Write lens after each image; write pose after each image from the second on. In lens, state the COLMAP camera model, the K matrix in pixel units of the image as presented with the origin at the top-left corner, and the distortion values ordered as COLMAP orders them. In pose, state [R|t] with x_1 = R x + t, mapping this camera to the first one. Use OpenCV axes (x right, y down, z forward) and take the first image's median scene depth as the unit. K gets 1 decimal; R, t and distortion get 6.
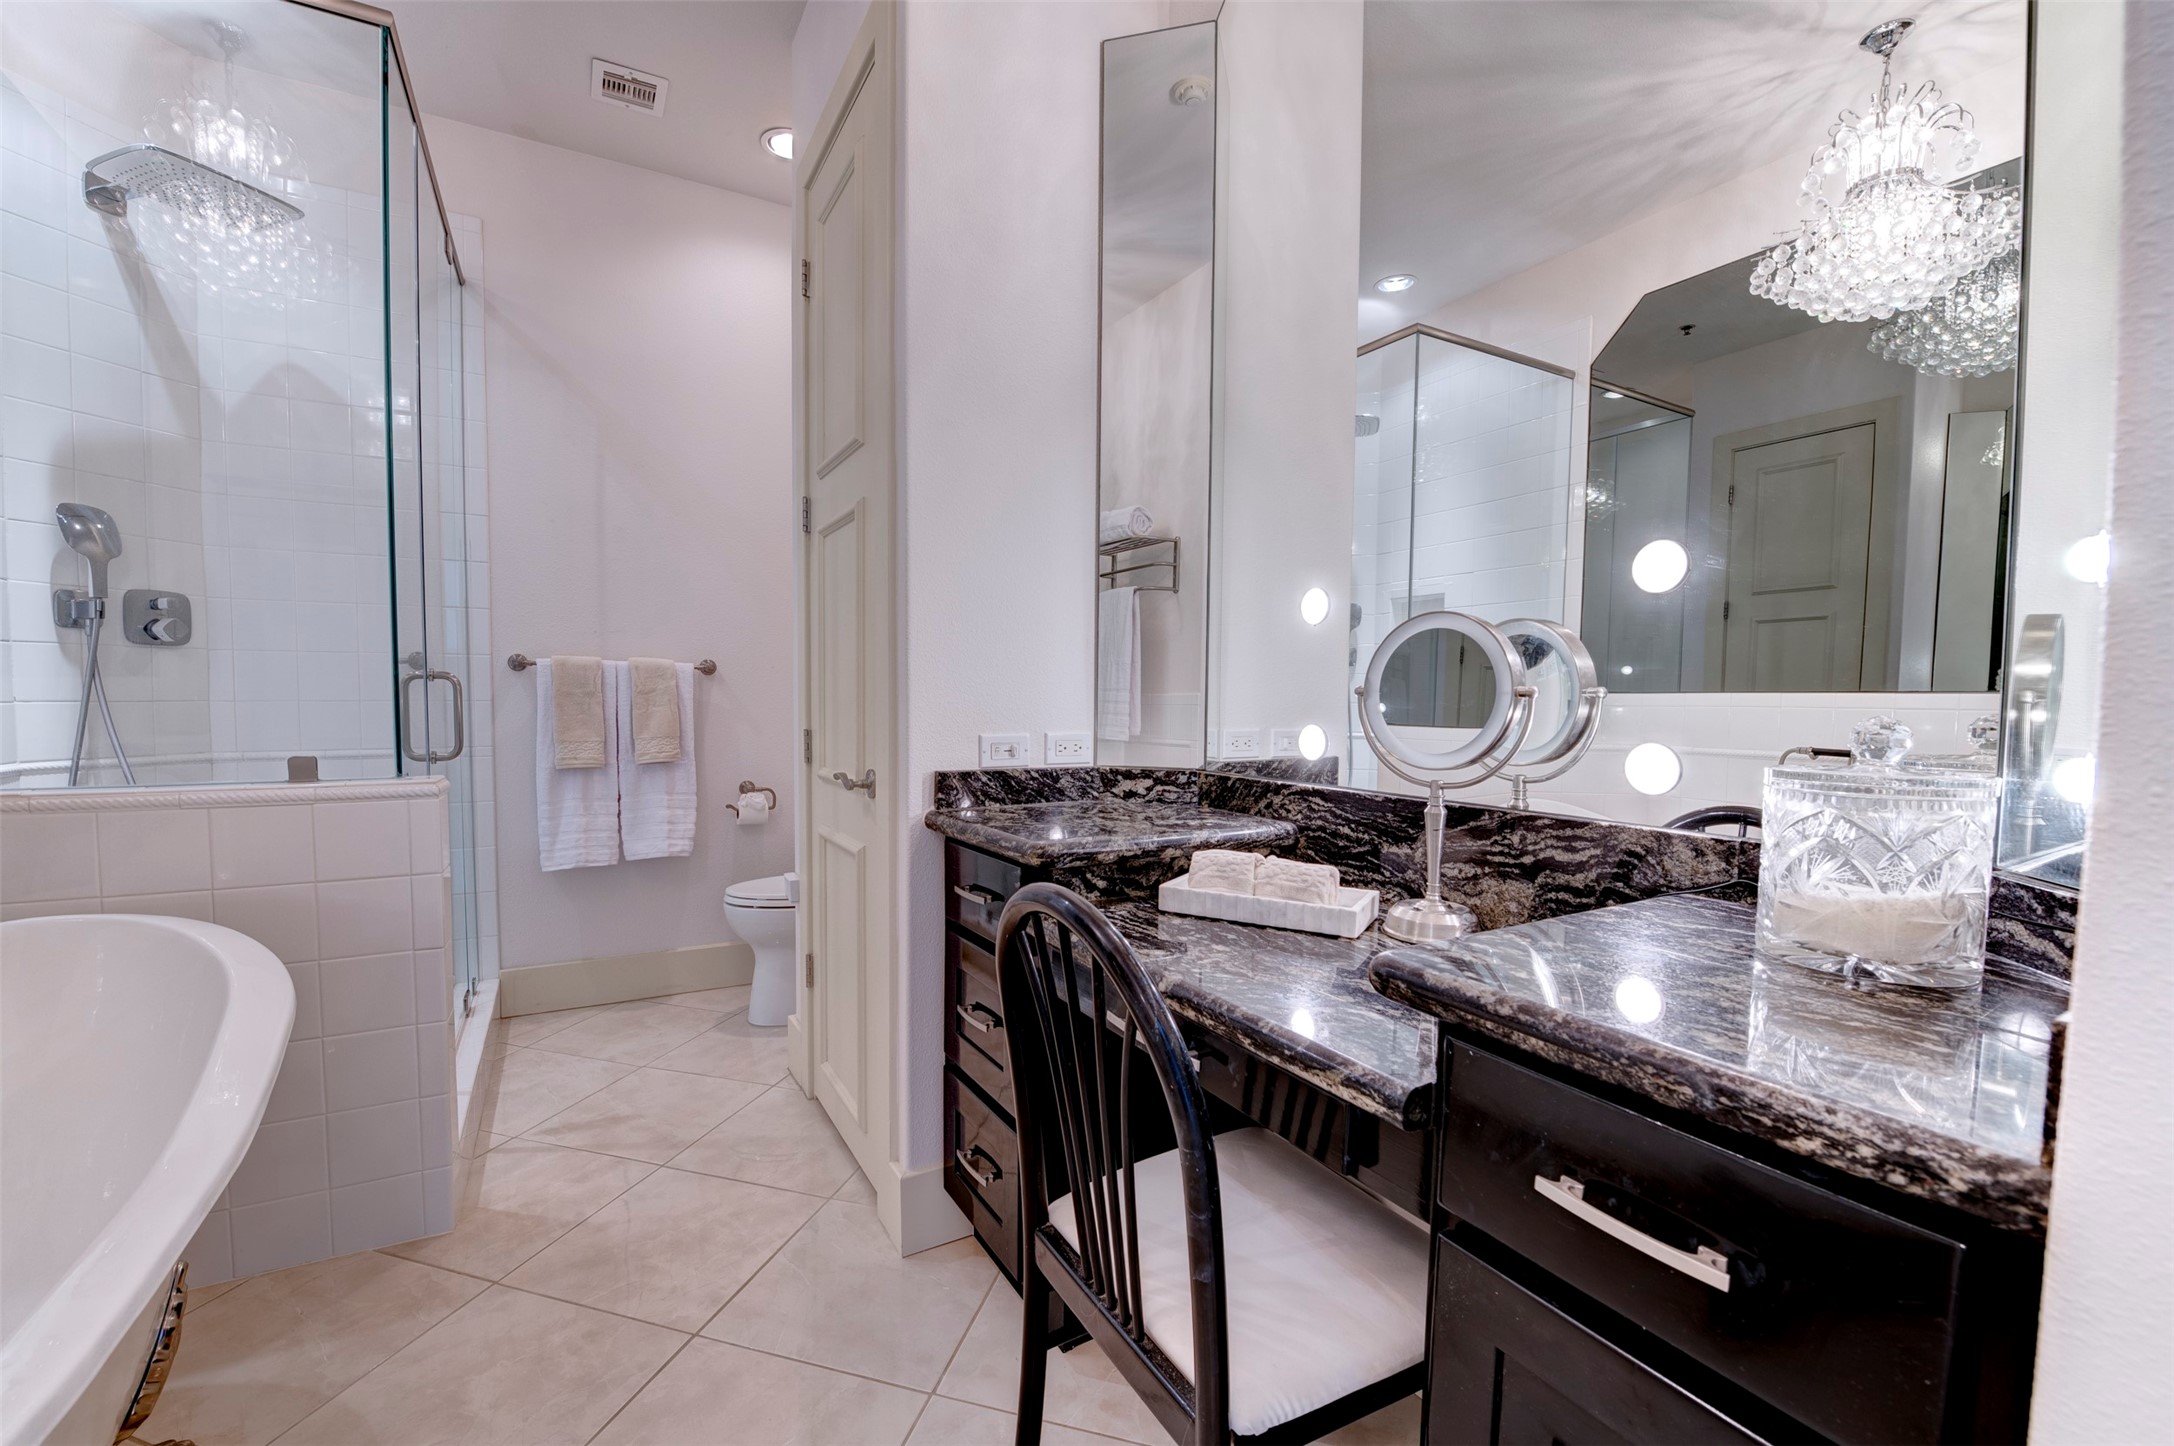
lens RADIAL K [[883.9, 0, 1087.0], [0, 883.9, 723.0], [0, 0, 1]] dist [-0.000369, -0.000140]
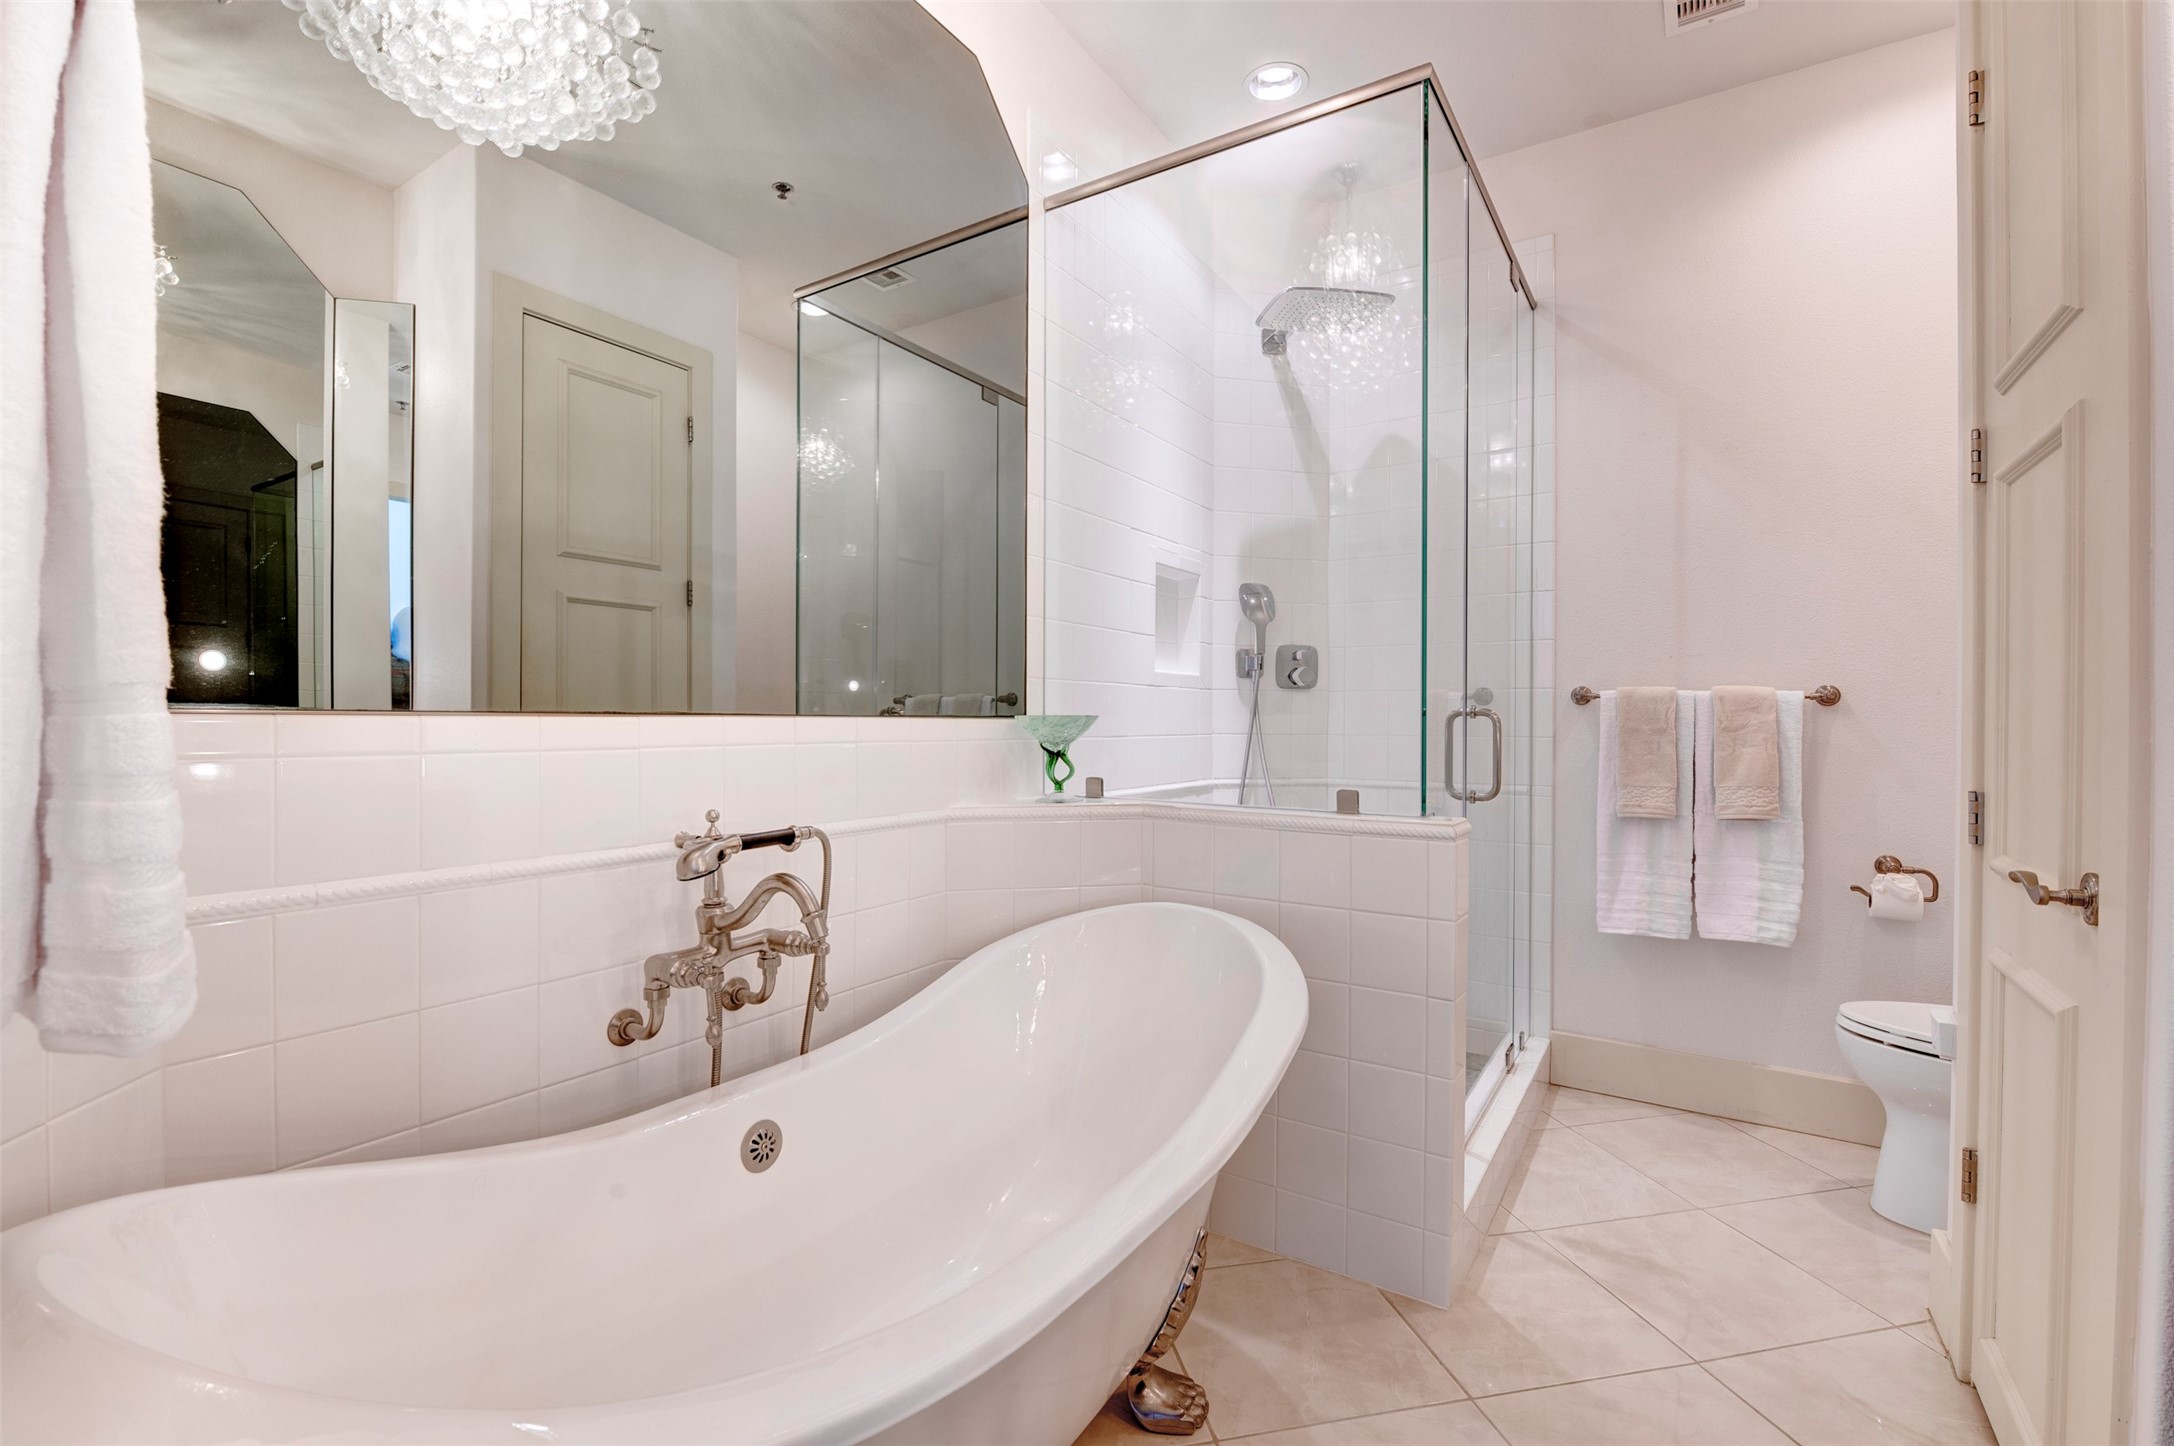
lens RADIAL K [[950.5, 0, 1082.8], [0, 950.5, 717.0], [0, 0, 1]] dist [-0.014616, -0.001368]
pose [[0.442378, -0.002580, -0.896825, 0.003400], [-0.034870, 0.999190, -0.020075, -0.010342], [0.896150, 0.040154, 0.441930, 0.126375]]
